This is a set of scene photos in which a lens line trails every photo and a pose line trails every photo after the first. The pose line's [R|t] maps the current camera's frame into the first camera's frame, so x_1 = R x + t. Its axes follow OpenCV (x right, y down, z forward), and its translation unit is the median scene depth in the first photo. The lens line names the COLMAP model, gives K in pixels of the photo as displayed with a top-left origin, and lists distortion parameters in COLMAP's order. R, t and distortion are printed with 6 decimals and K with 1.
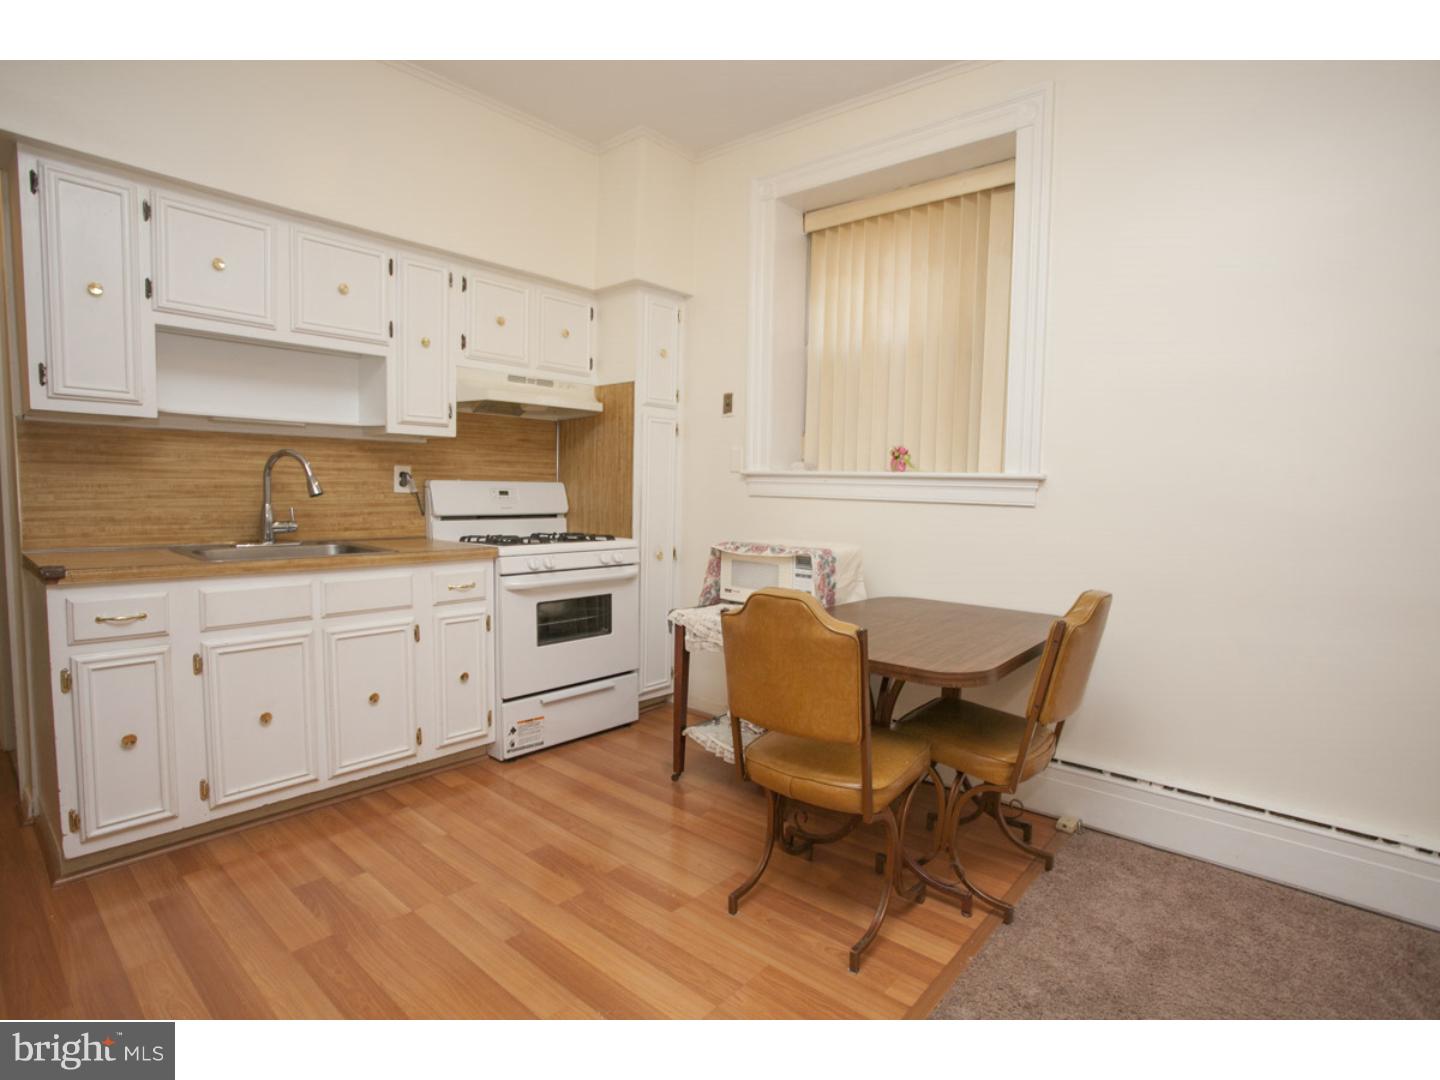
lens RADIAL K [[712.8, 0, 720.0], [0, 712.8, 540.0], [0, 0, 1]] dist [-0.085139, 0.038611]
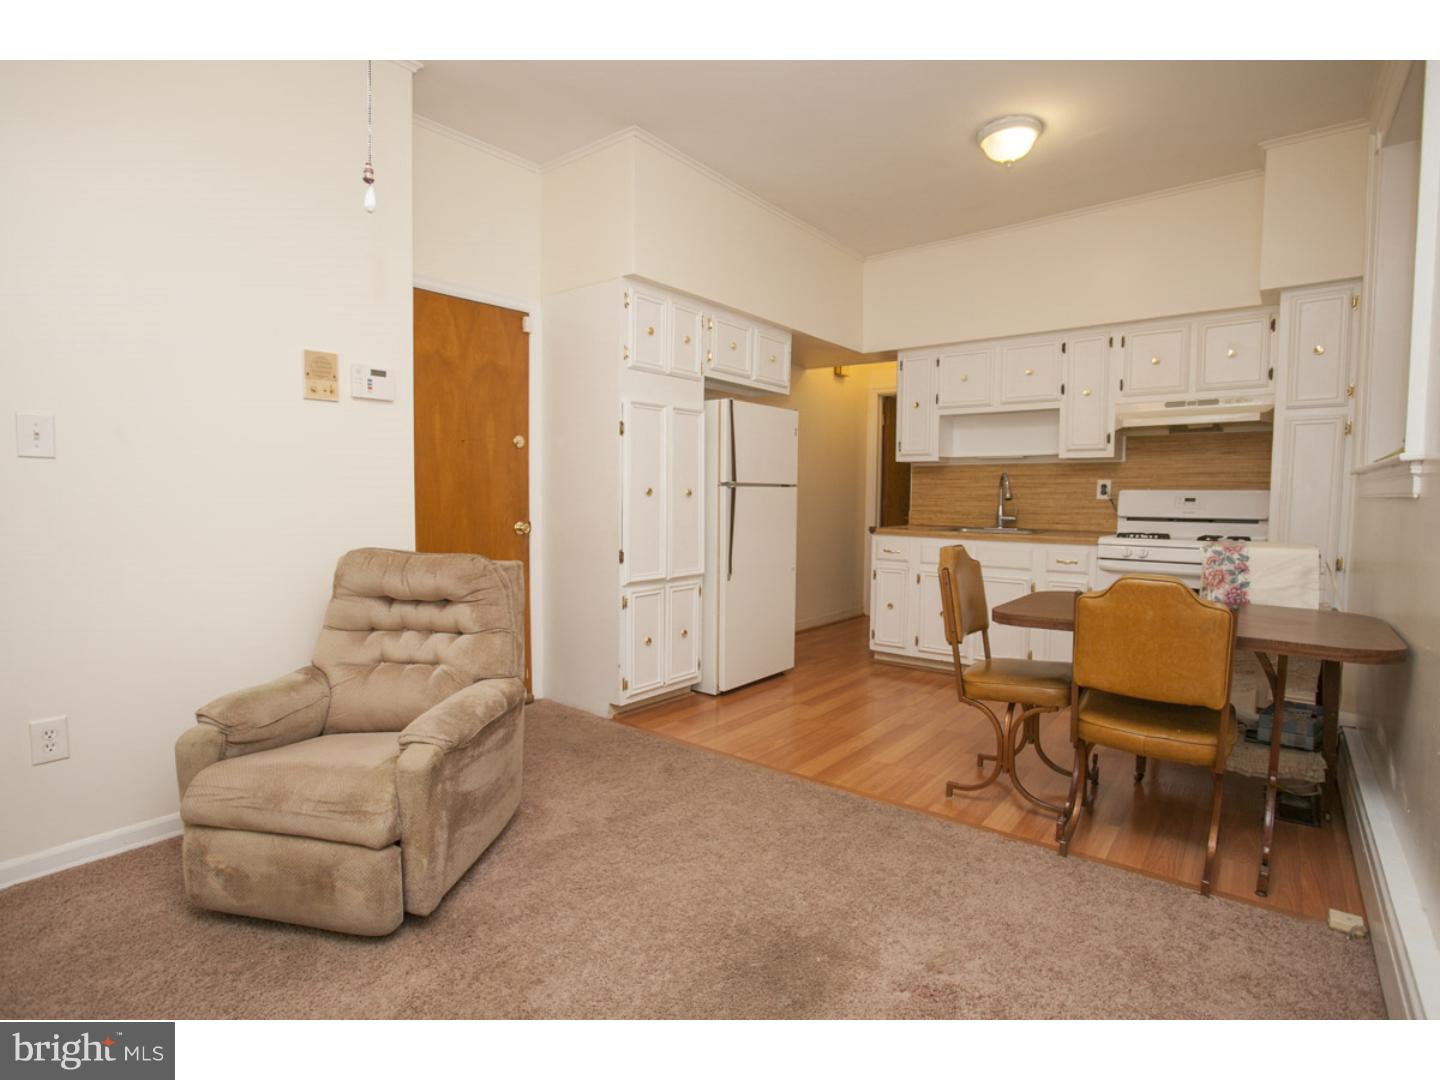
lens RADIAL K [[712.8, 0, 720.0], [0, 712.8, 540.0], [0, 0, 1]] dist [-0.085139, 0.038611]
pose [[0.031769, 0.039745, -0.998705, 0.964730], [-0.079420, 0.996150, 0.037116, 0.022789], [0.996335, 0.078138, 0.034804, 0.223659]]
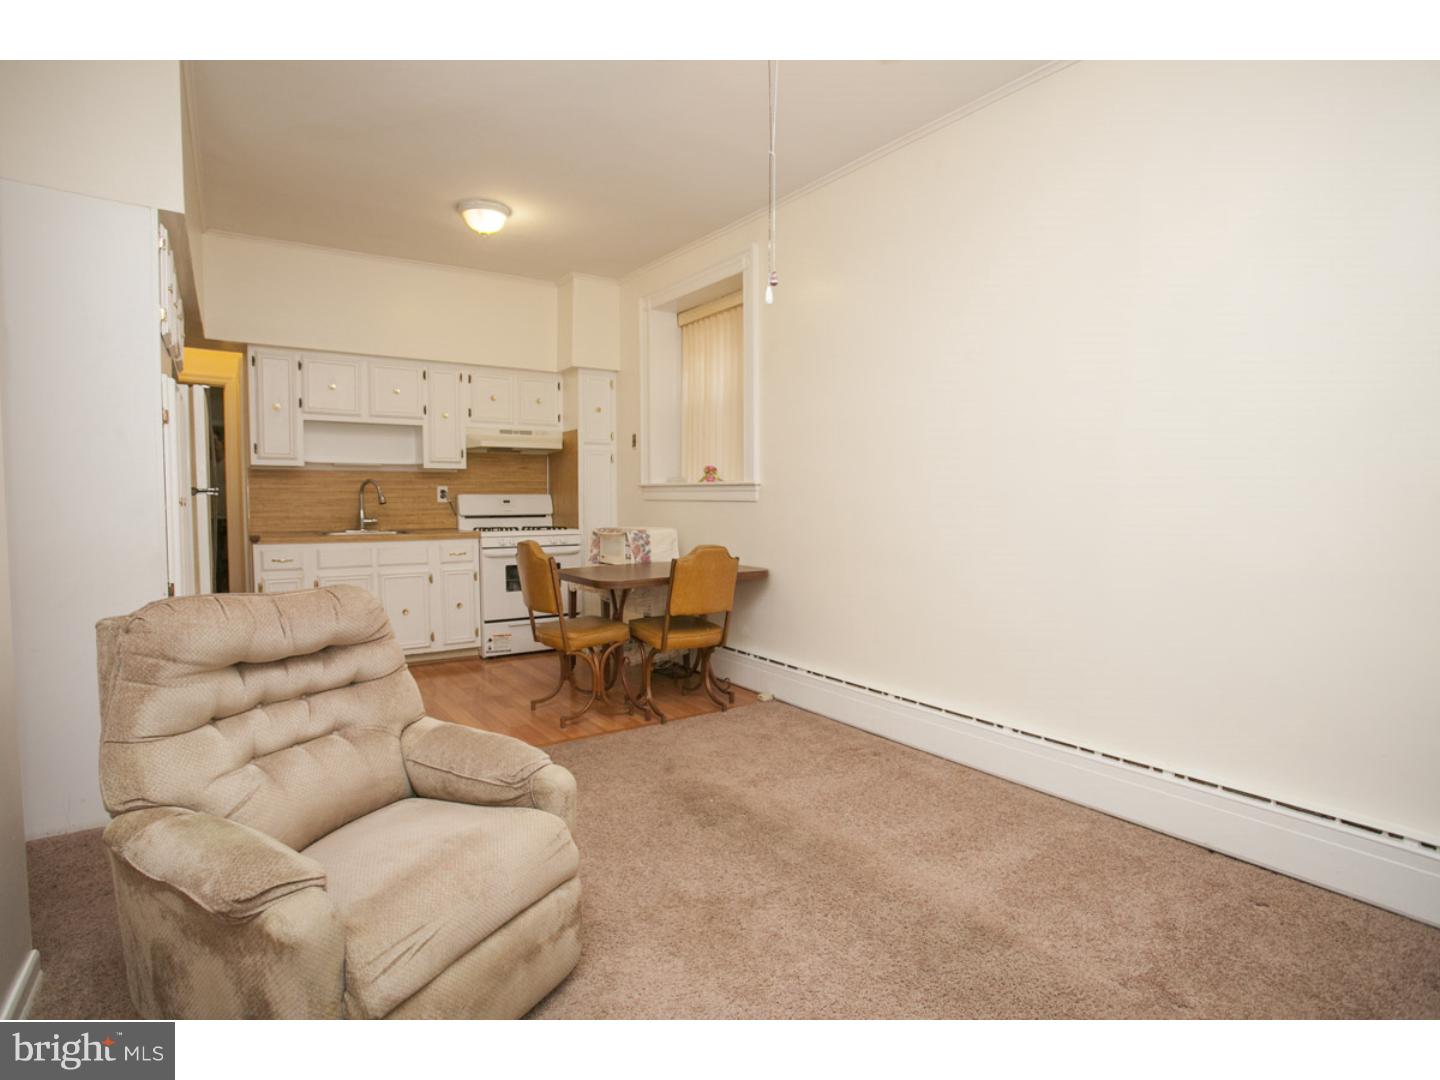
lens RADIAL K [[712.8, 0, 720.0], [0, 712.8, 540.0], [0, 0, 1]] dist [-0.085139, 0.038611]
pose [[0.970271, -0.006392, -0.241938, 0.653120], [0.001969, 0.999827, -0.018519, 0.060962], [0.242014, 0.017492, 0.970115, -0.520195]]
